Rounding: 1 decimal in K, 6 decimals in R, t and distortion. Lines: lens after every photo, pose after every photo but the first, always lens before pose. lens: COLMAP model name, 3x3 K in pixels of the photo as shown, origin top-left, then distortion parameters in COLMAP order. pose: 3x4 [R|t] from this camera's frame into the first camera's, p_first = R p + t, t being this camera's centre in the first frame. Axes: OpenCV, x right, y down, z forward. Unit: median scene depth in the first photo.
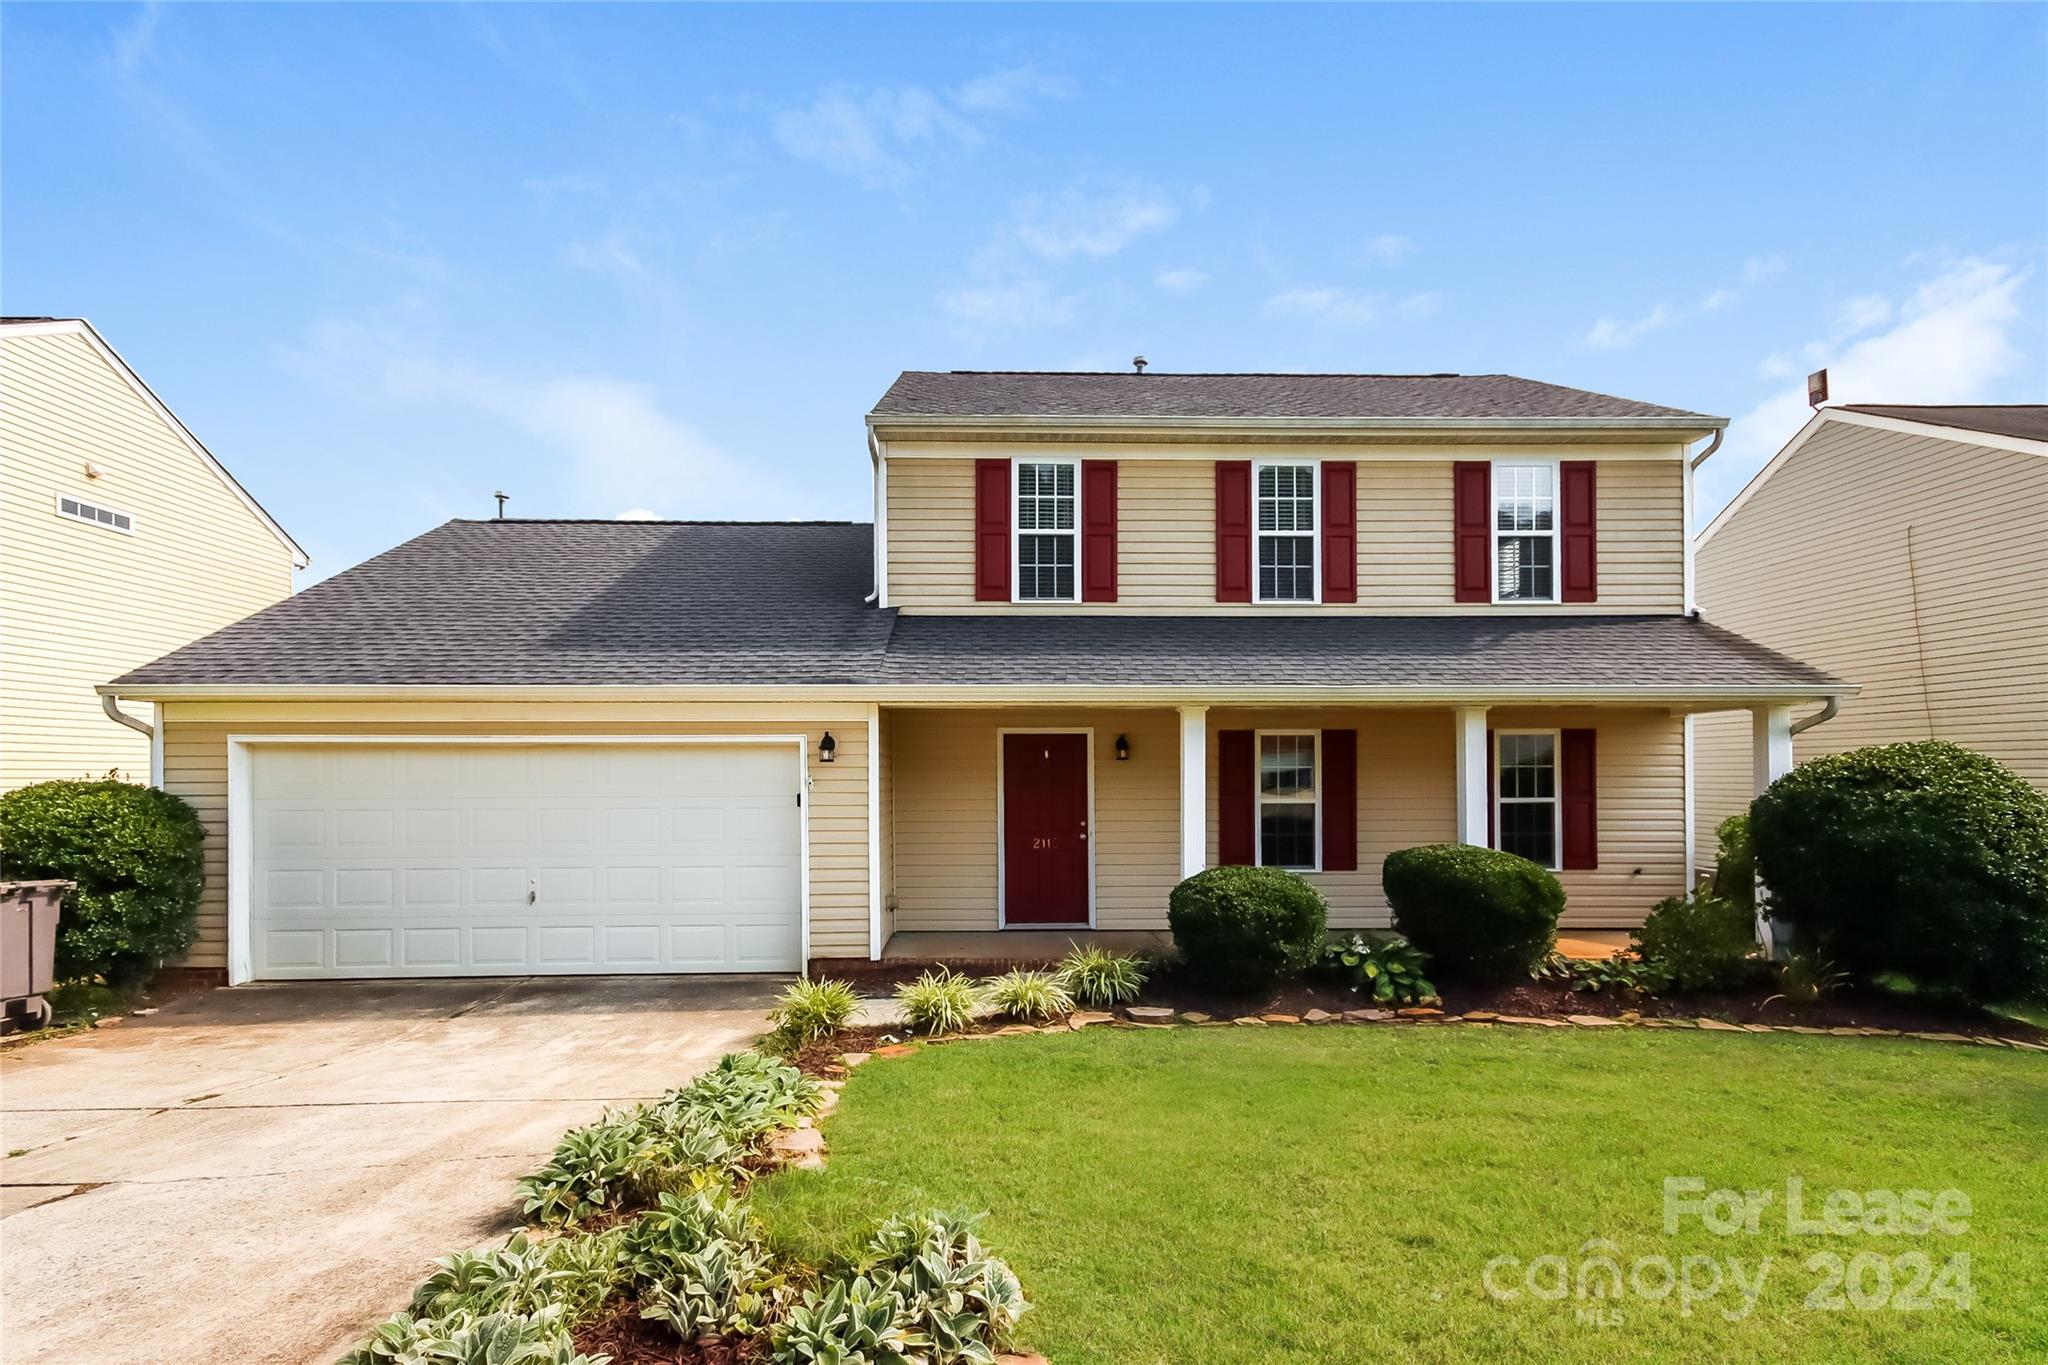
lens RADIAL K [[962.1, 0, 995.4], [0, 962.1, 789.7], [0, 0, 1]] dist [0.043589, 0.000844]
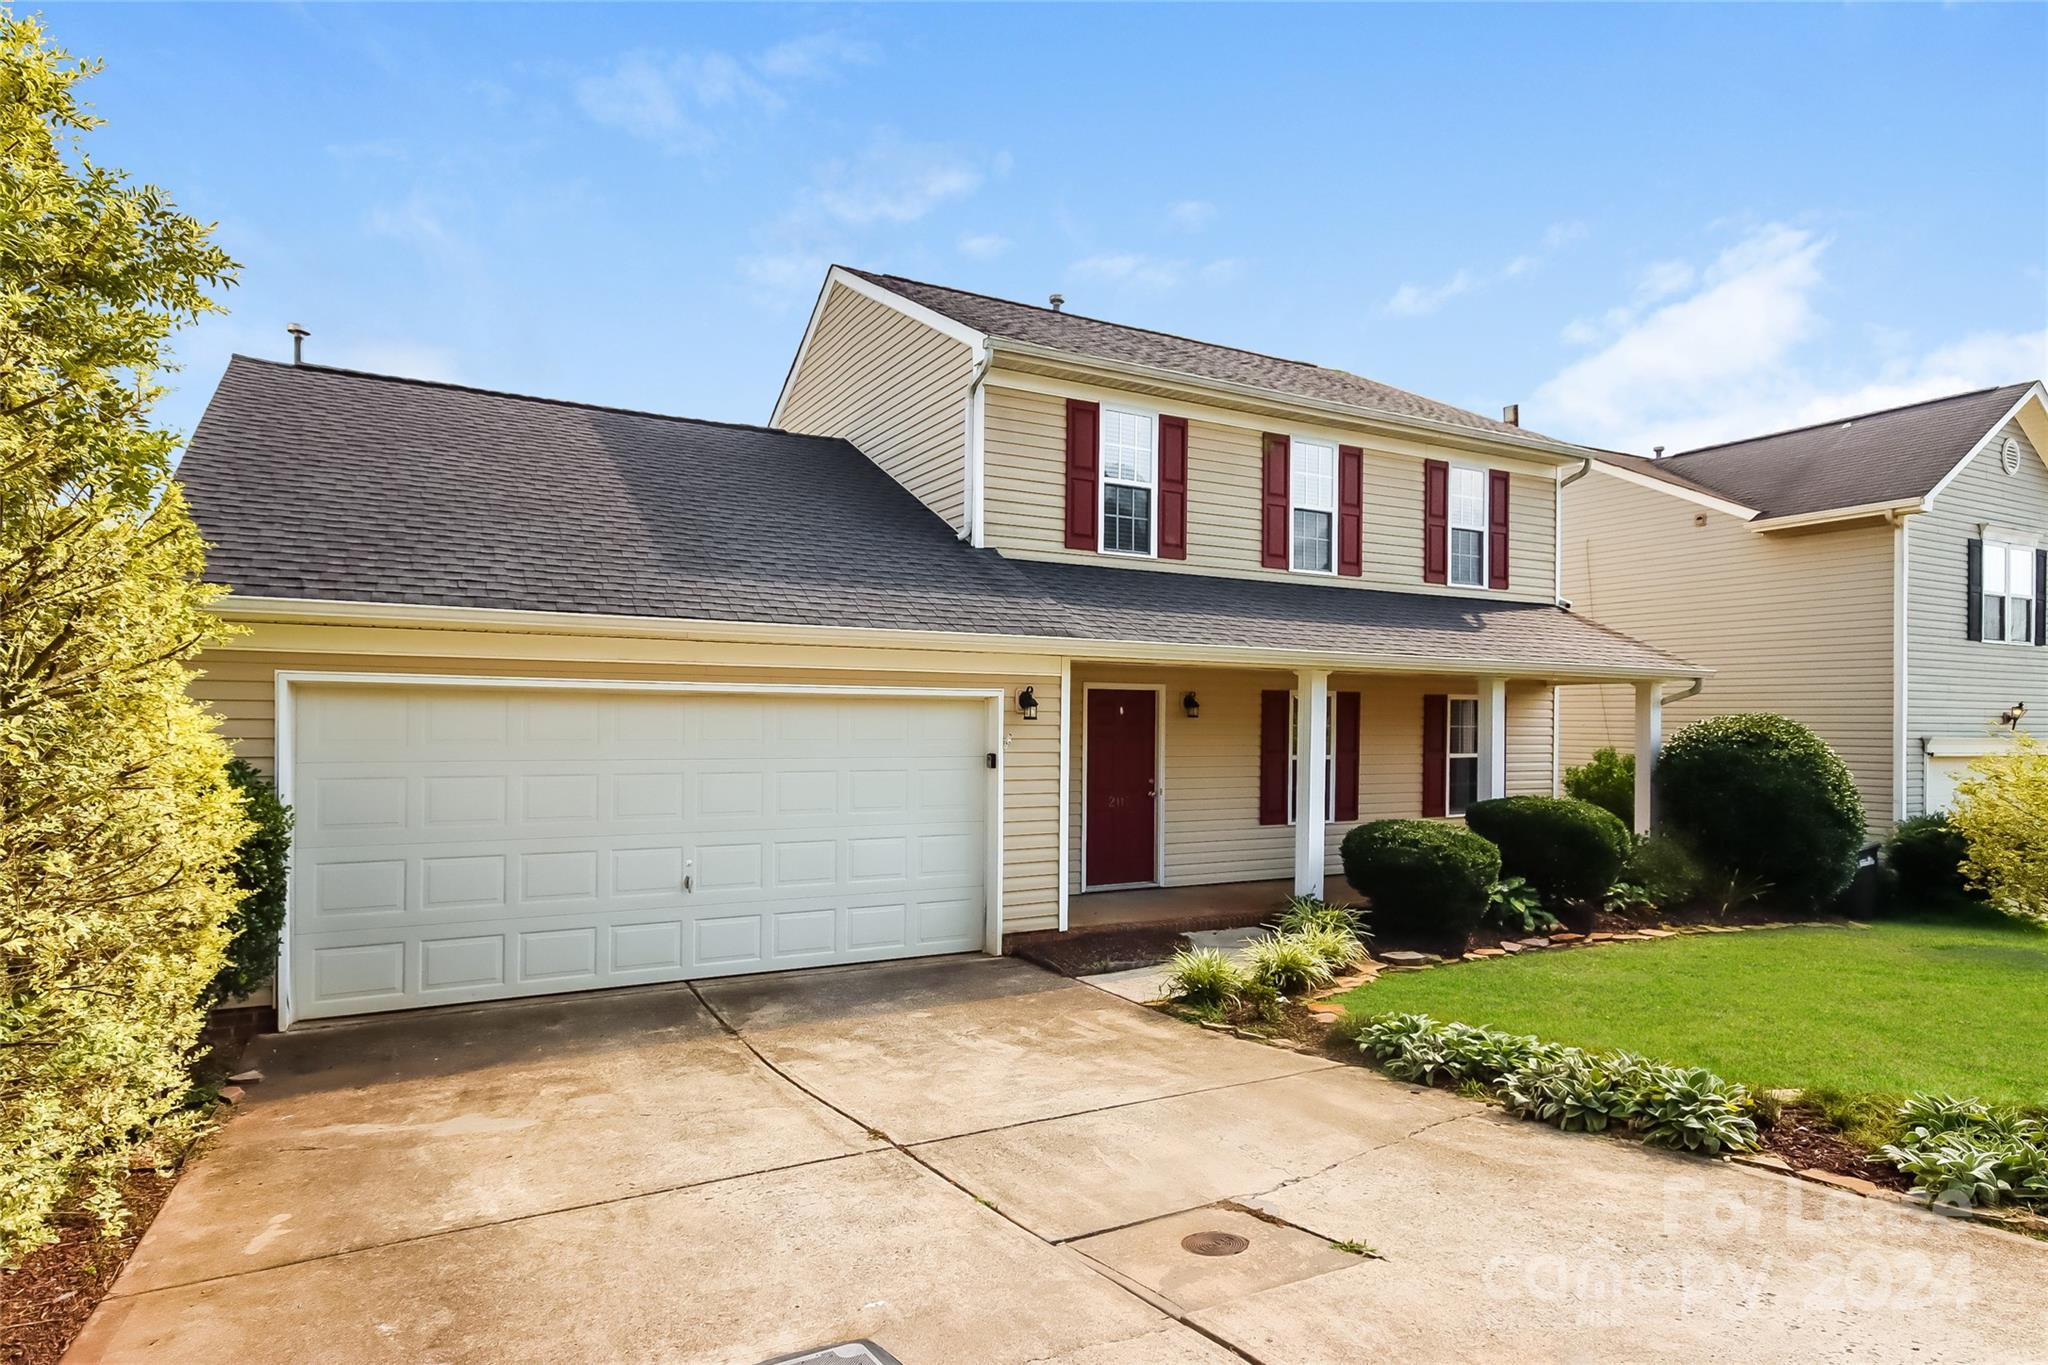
lens RADIAL K [[1196.1, 0, 1047.0], [0, 1196.1, 726.2], [0, 0, 1]] dist [0.052281, -0.000840]
pose [[0.880979, 0.007549, 0.473095, -0.586353], [0.001504, 0.999823, -0.018754, 0.000089], [-0.473153, 0.017233, 0.880812, -0.018703]]
